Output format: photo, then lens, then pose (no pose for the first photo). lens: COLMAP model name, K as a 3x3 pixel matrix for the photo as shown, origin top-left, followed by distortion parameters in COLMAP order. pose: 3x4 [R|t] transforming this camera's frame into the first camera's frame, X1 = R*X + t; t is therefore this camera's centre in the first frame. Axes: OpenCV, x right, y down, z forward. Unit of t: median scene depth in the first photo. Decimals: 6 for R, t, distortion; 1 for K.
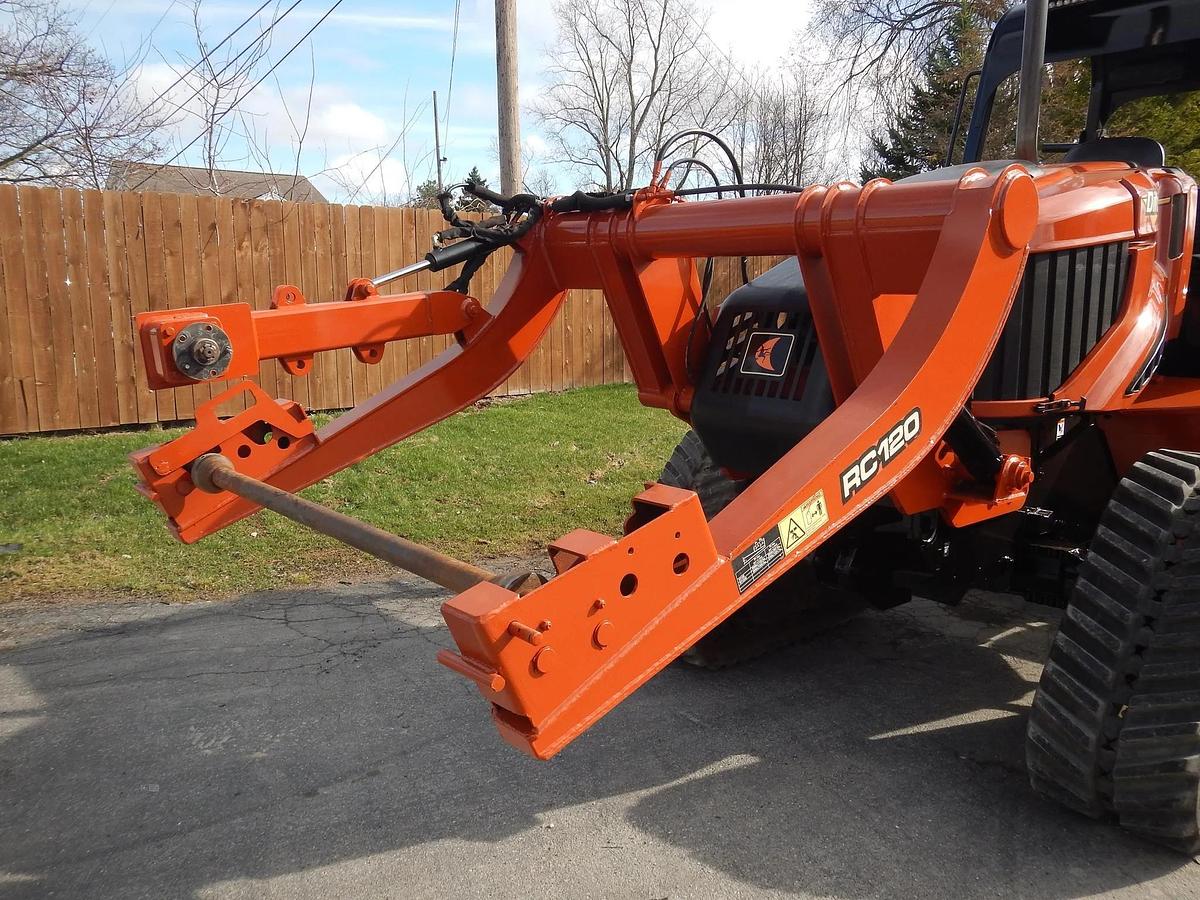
lens RADIAL K [[984.2, 0, 605.5], [0, 984.2, 455.5], [0, 0, 1]] dist [0.049476, -0.052477]
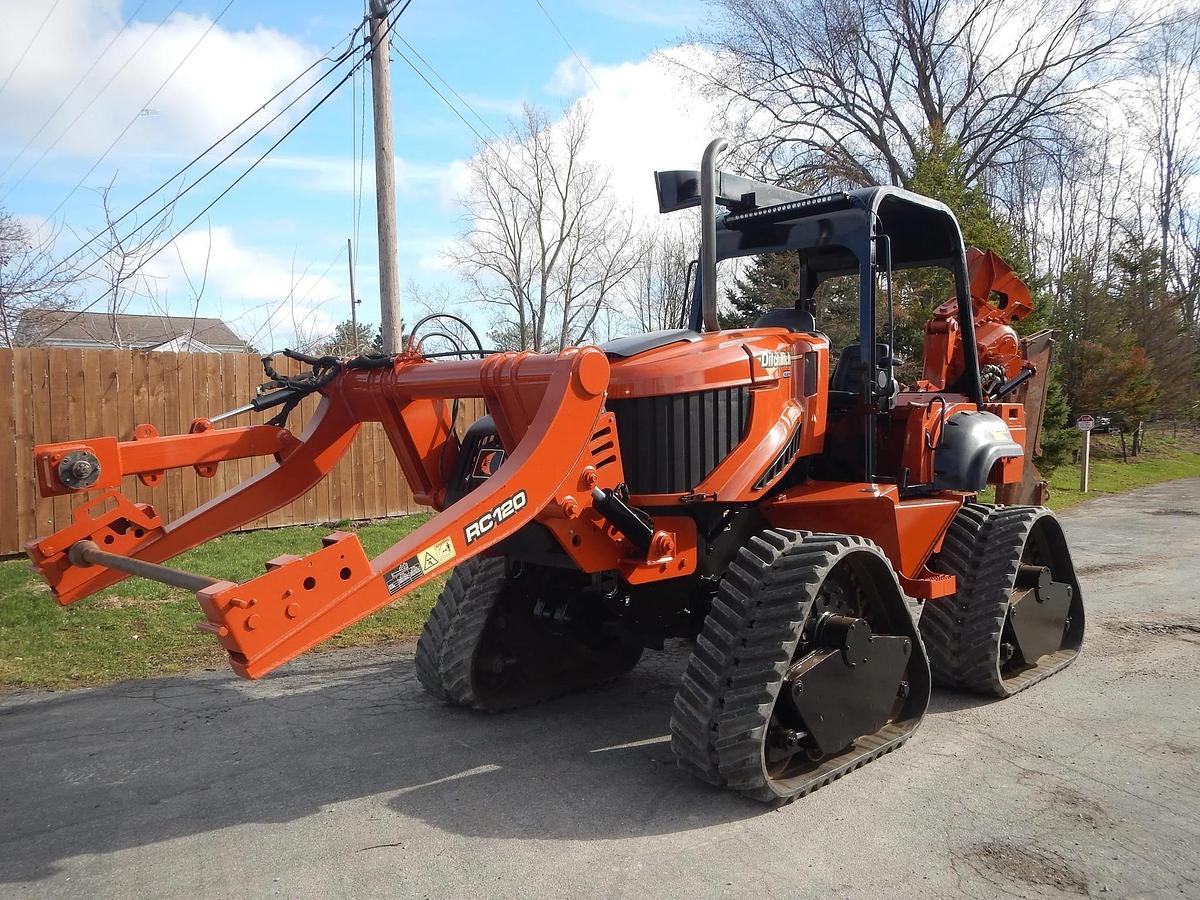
lens RADIAL K [[992.0, 0, 606.5], [0, 992.0, 445.5], [0, 0, 1]] dist [0.010743, 0.006578]
pose [[0.996805, -0.017536, 0.077929, 0.078615], [0.028439, 0.989590, -0.141077, 0.028102], [-0.074644, 0.142843, 0.986927, -0.159572]]
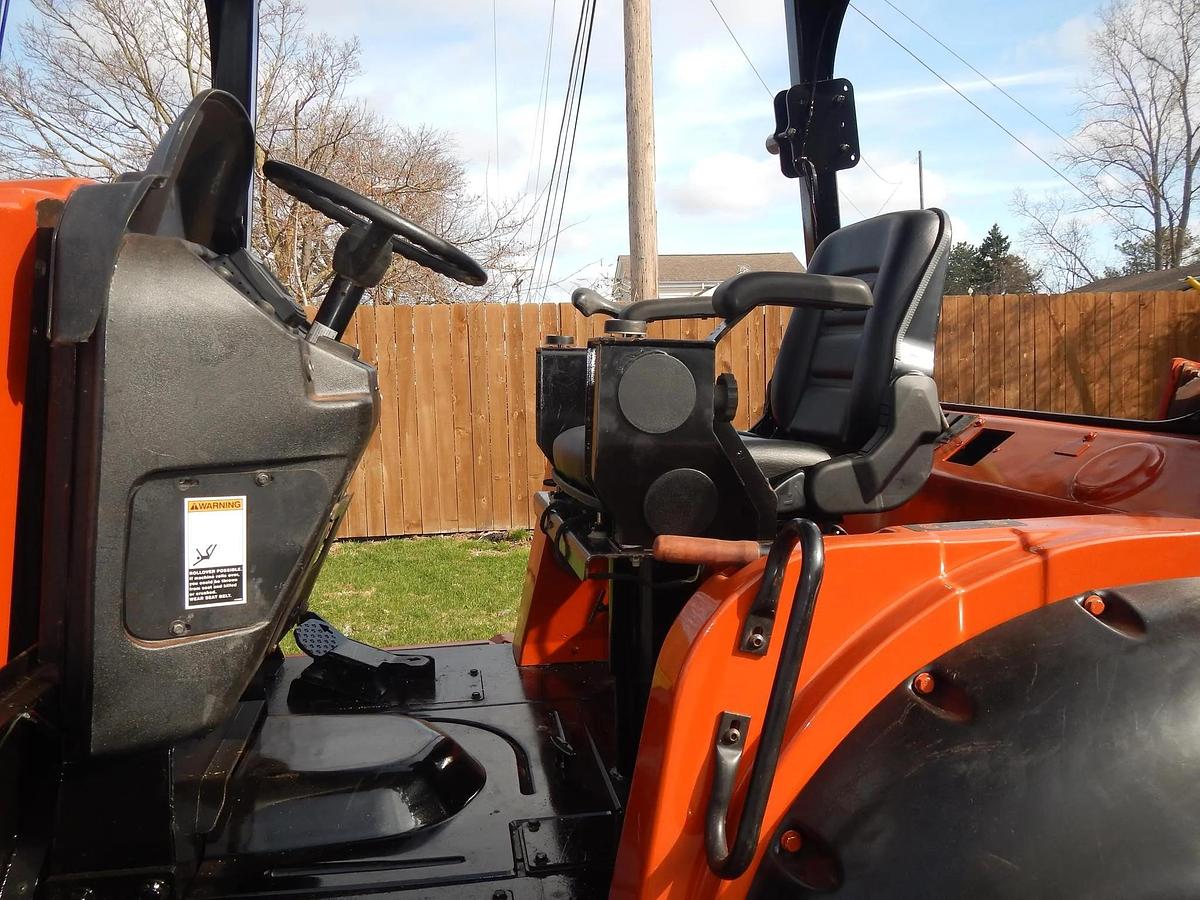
lens RADIAL K [[984.2, 0, 608.0], [0, 984.2, 464.5], [0, 0, 1]] dist [0.049476, -0.052477]
pose [[0.858247, 0.027408, -0.512505, 0.398304], [-0.056788, 0.997513, -0.041753, -0.097956], [0.510086, 0.064938, 0.857668, 0.402101]]
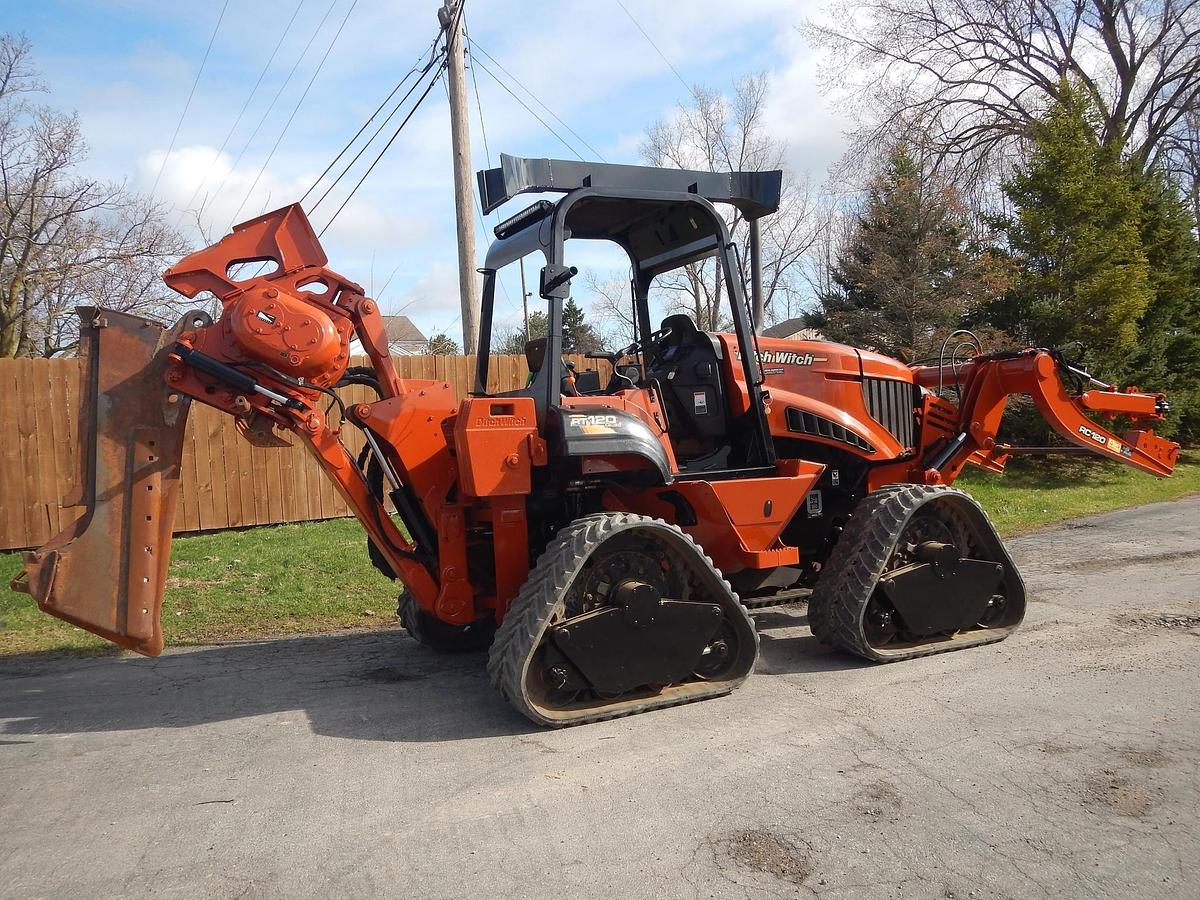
lens RADIAL K [[992.0, 0, 602.8], [0, 992.0, 454.5], [0, 0, 1]] dist [0.010743, 0.006578]
pose [[0.991648, -0.035575, -0.123974, 0.268630], [0.020419, 0.992389, -0.121438, 0.030179], [0.127351, 0.117893, 0.984826, -0.179367]]
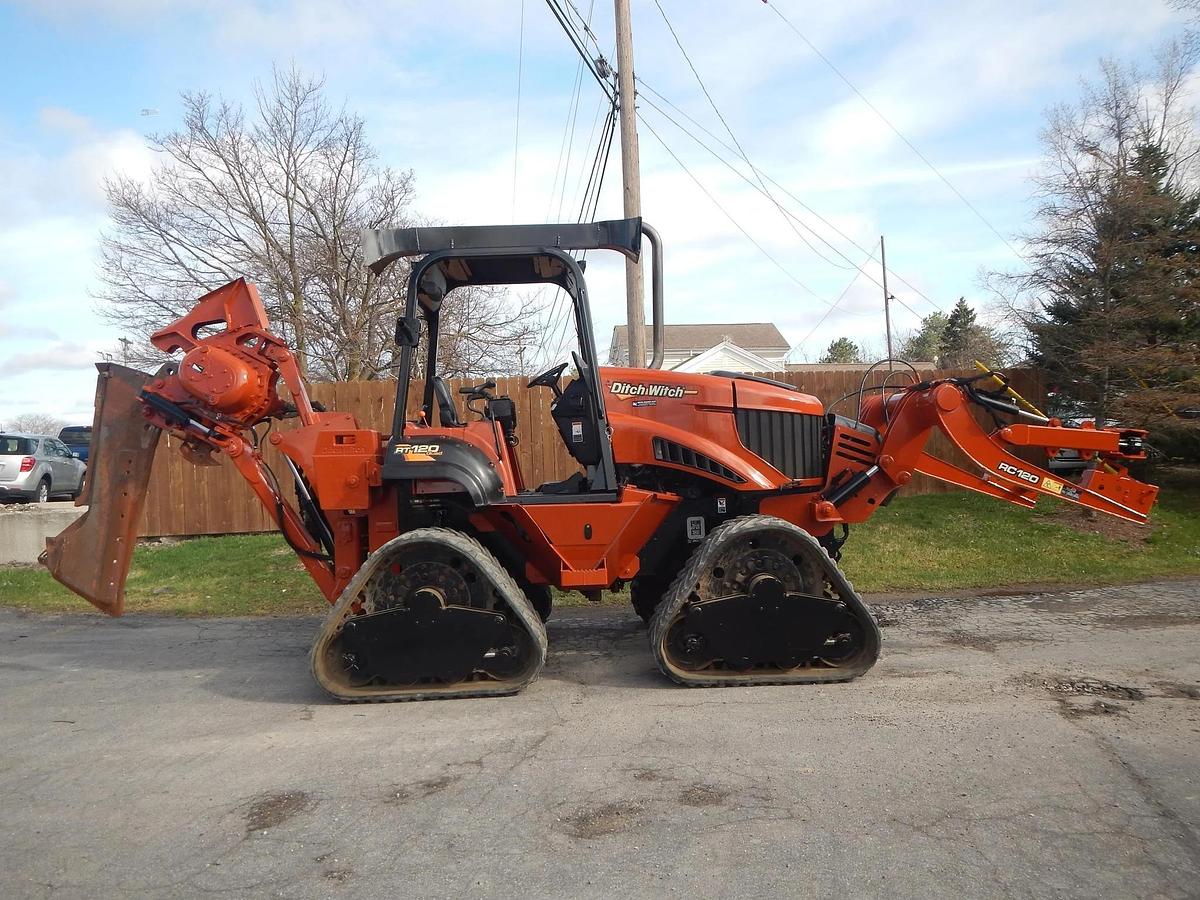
lens RADIAL K [[992.0, 0, 600.3], [0, 992.0, 451.8], [0, 0, 1]] dist [0.010743, 0.006578]
pose [[0.855998, -0.018197, -0.516659, 0.694059], [-0.051742, 0.991347, -0.120640, 0.015574], [0.514383, 0.130000, 0.847650, -0.119636]]
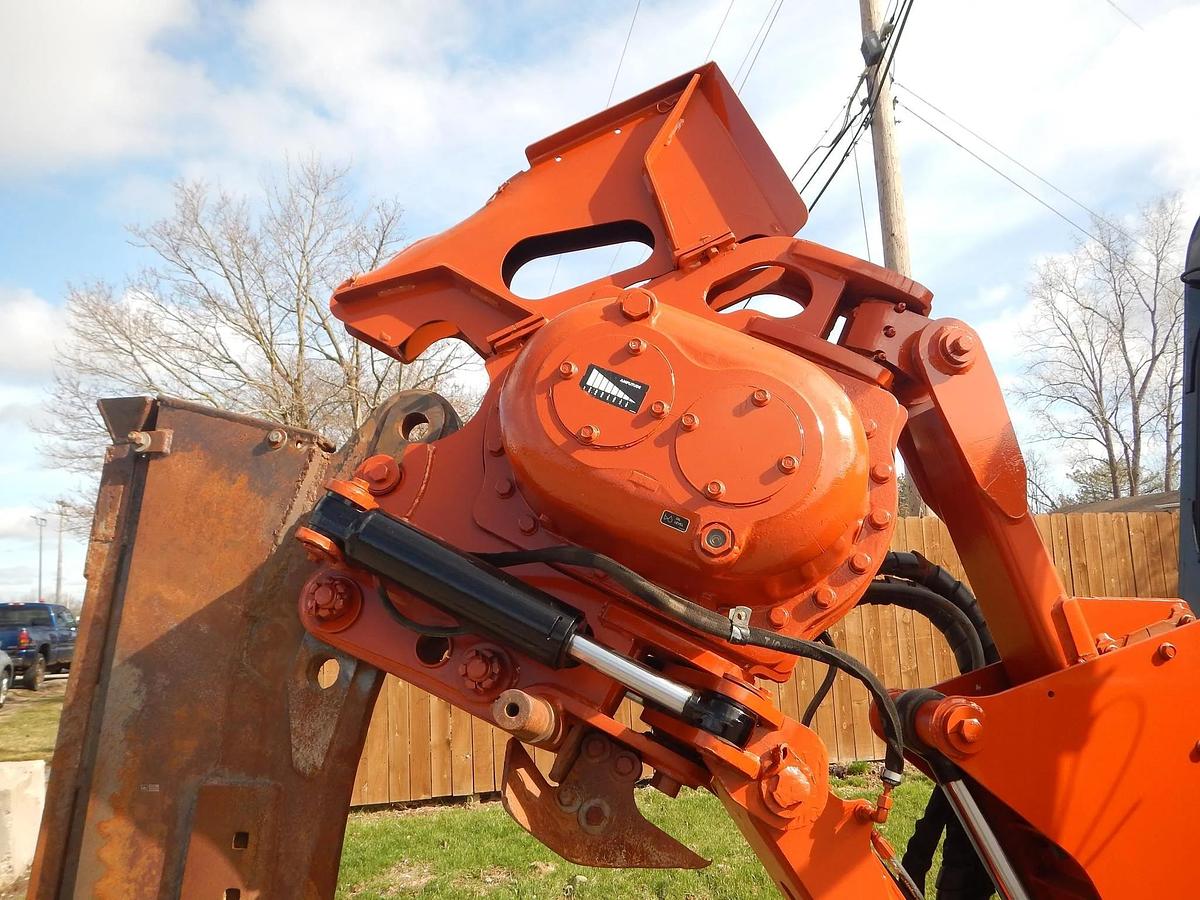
lens RADIAL K [[984.2, 0, 598.9], [0, 984.2, 456.8], [0, 0, 1]] dist [0.049476, -0.052477]
pose [[0.883096, -0.100951, -0.458204, 0.060378], [-0.035736, 0.959270, -0.280221, -0.075574], [0.467830, 0.263837, 0.843520, 0.253643]]
